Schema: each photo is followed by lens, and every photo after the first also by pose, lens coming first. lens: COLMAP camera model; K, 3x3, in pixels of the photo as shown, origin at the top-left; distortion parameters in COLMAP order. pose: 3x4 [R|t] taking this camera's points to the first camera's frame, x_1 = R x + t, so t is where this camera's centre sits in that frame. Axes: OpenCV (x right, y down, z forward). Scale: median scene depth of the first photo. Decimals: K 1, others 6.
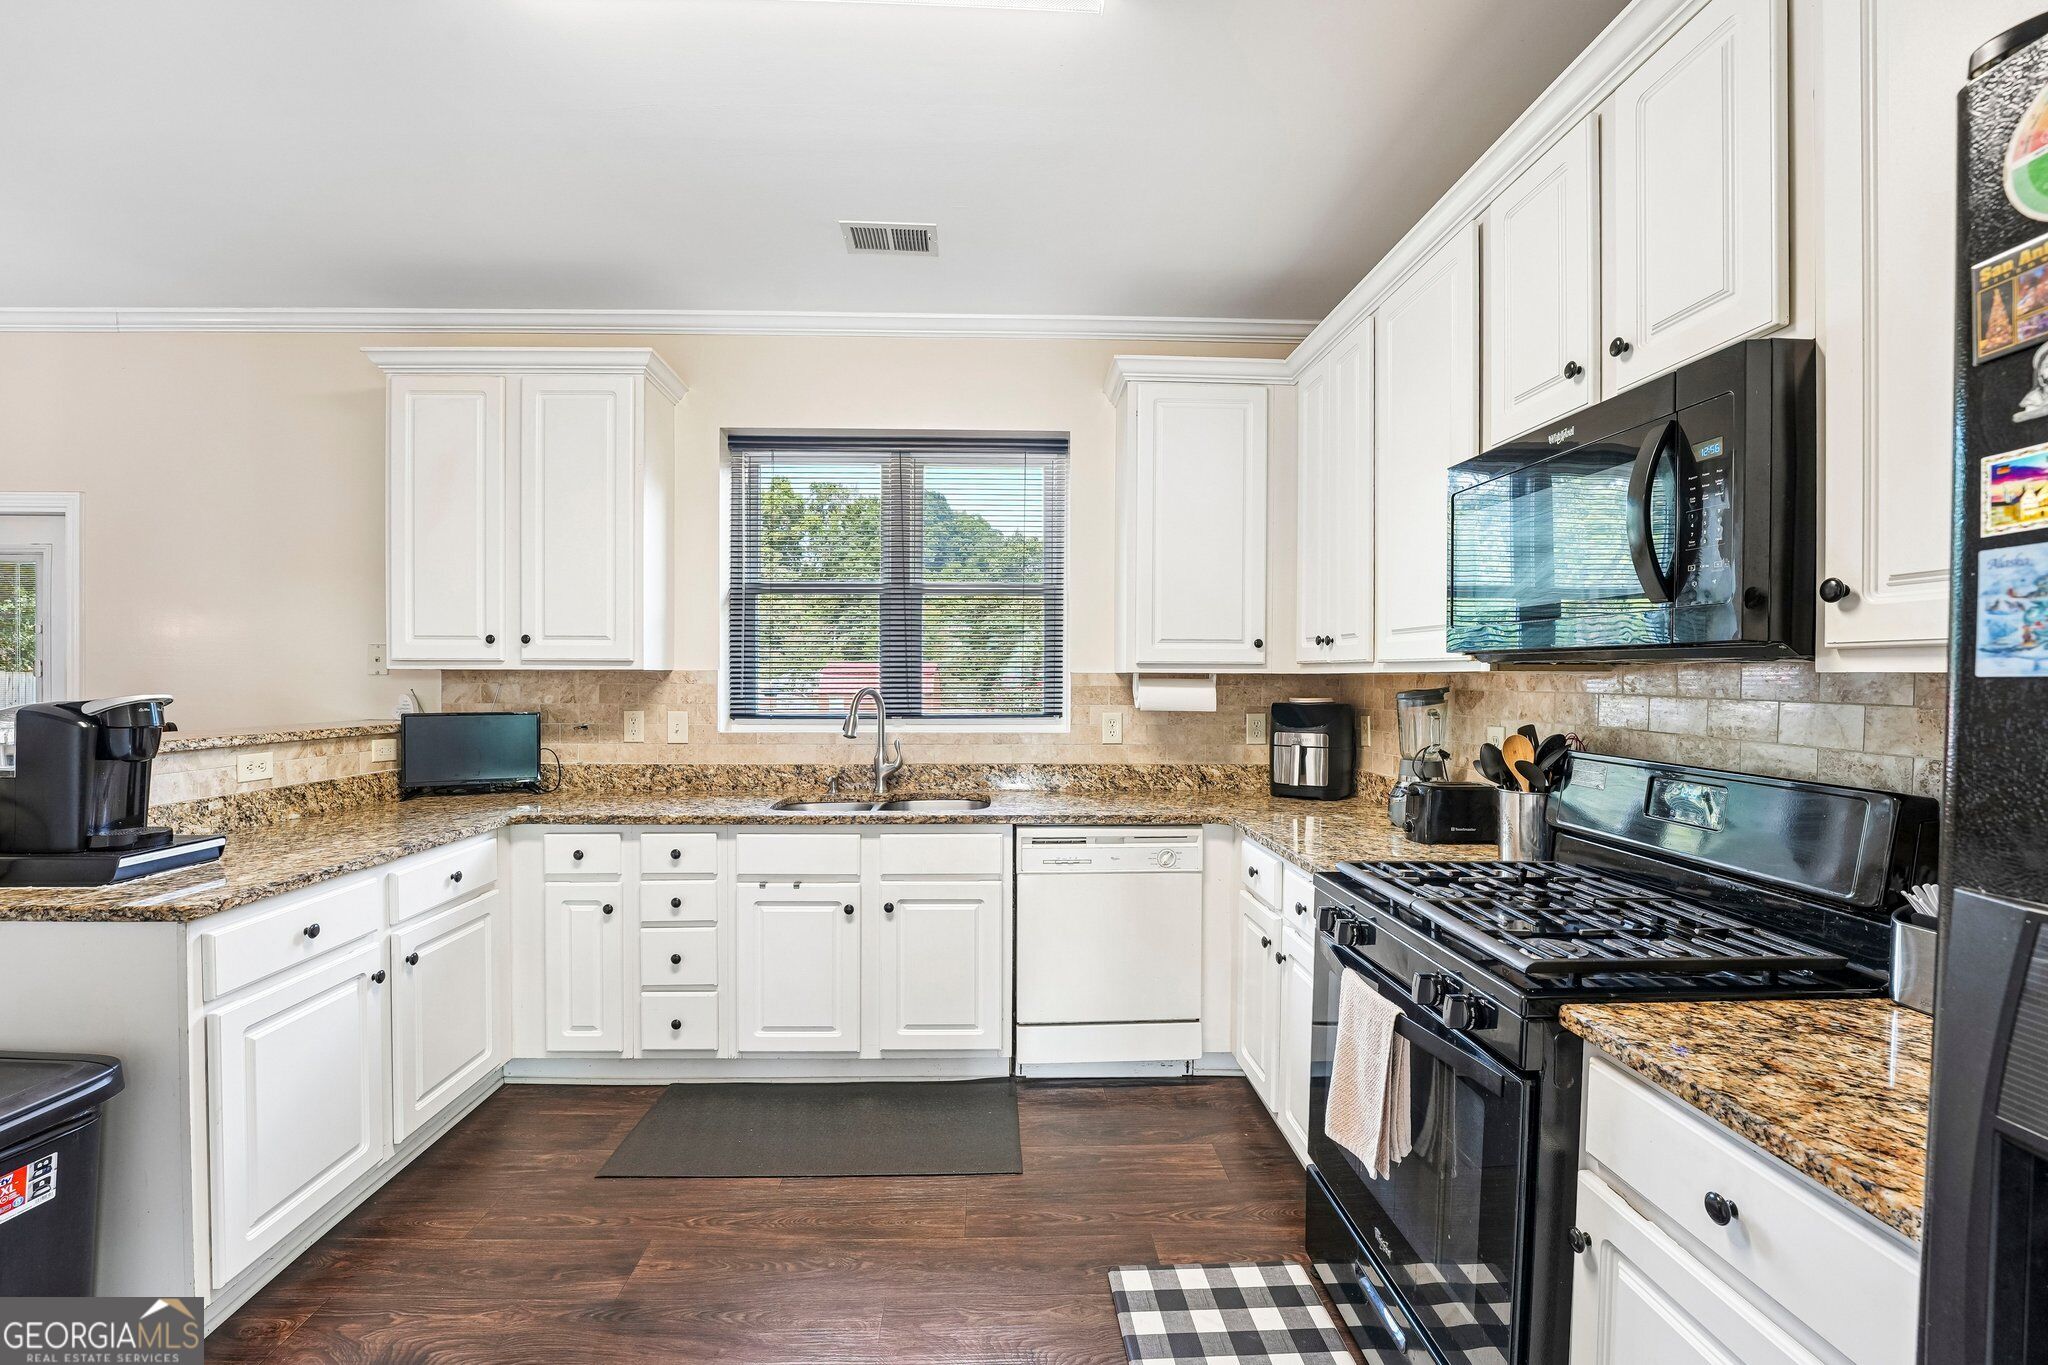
lens RADIAL K [[835.3, 0, 1012.8], [0, 835.3, 692.7], [0, 0, 1]] dist [-0.021866, 0.001040]
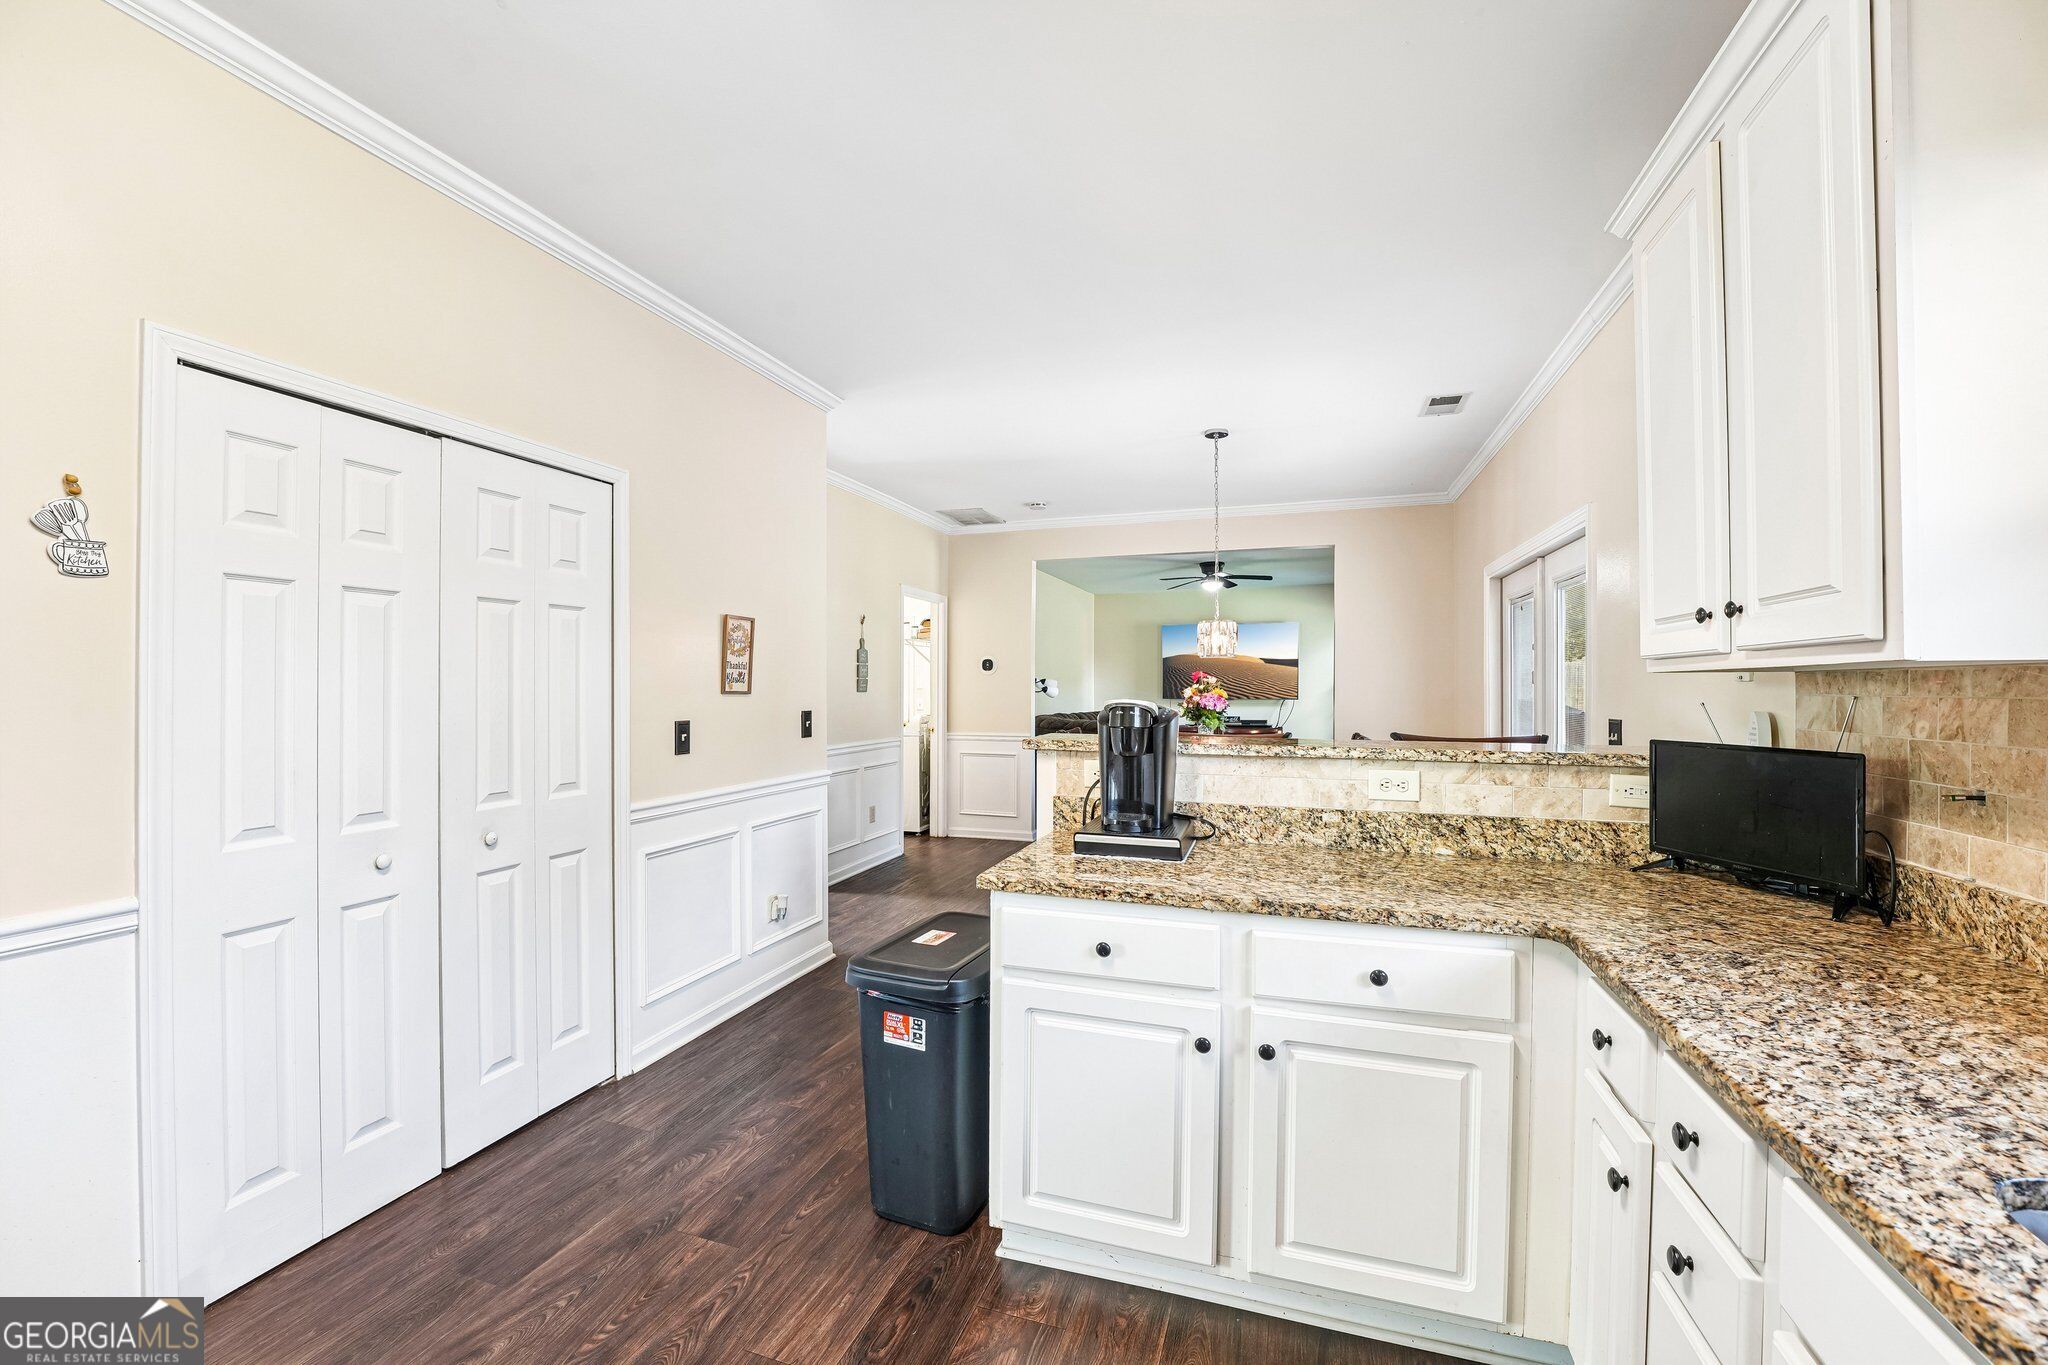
lens RADIAL K [[835.3, 0, 1013.8], [0, 835.3, 687.7], [0, 0, 1]] dist [-0.021866, 0.001040]
pose [[-0.360880, -0.002681, -0.932608, 0.057729], [-0.016013, 0.999866, 0.003322, -0.009960], [0.932475, 0.016132, -0.360874, 0.783076]]
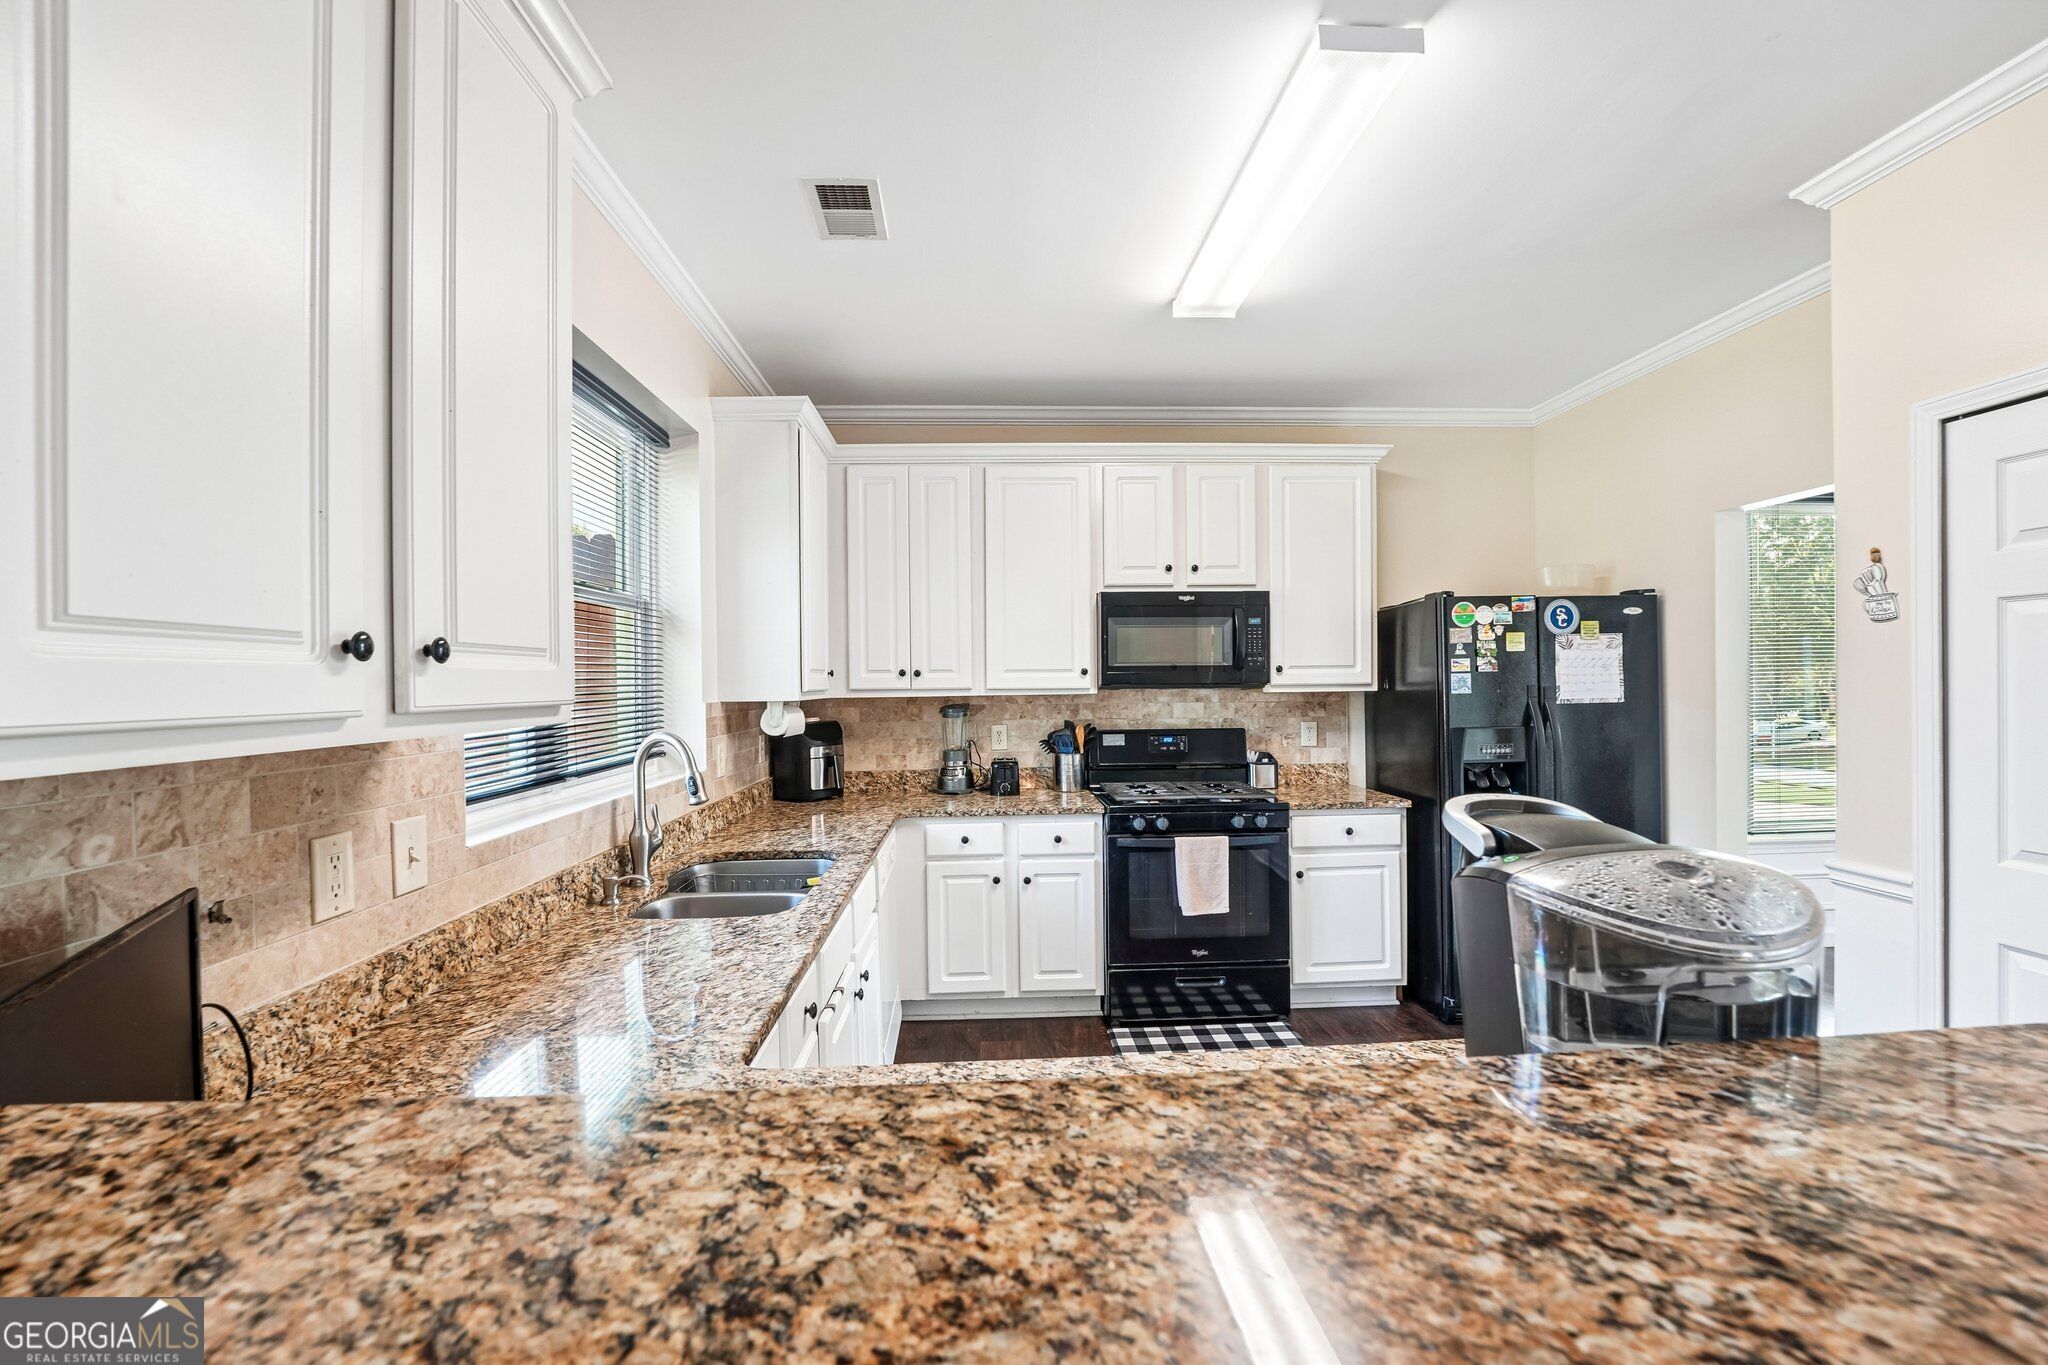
lens RADIAL K [[835.3, 0, 1023.2], [0, 835.3, 666.8], [0, 0, 1]] dist [-0.021866, 0.001040]
pose [[-0.006116, 0.011124, 0.999919, -0.953602], [0.030284, 0.999482, -0.010934, -0.047566], [-0.999523, 0.030215, -0.006449, 0.778307]]
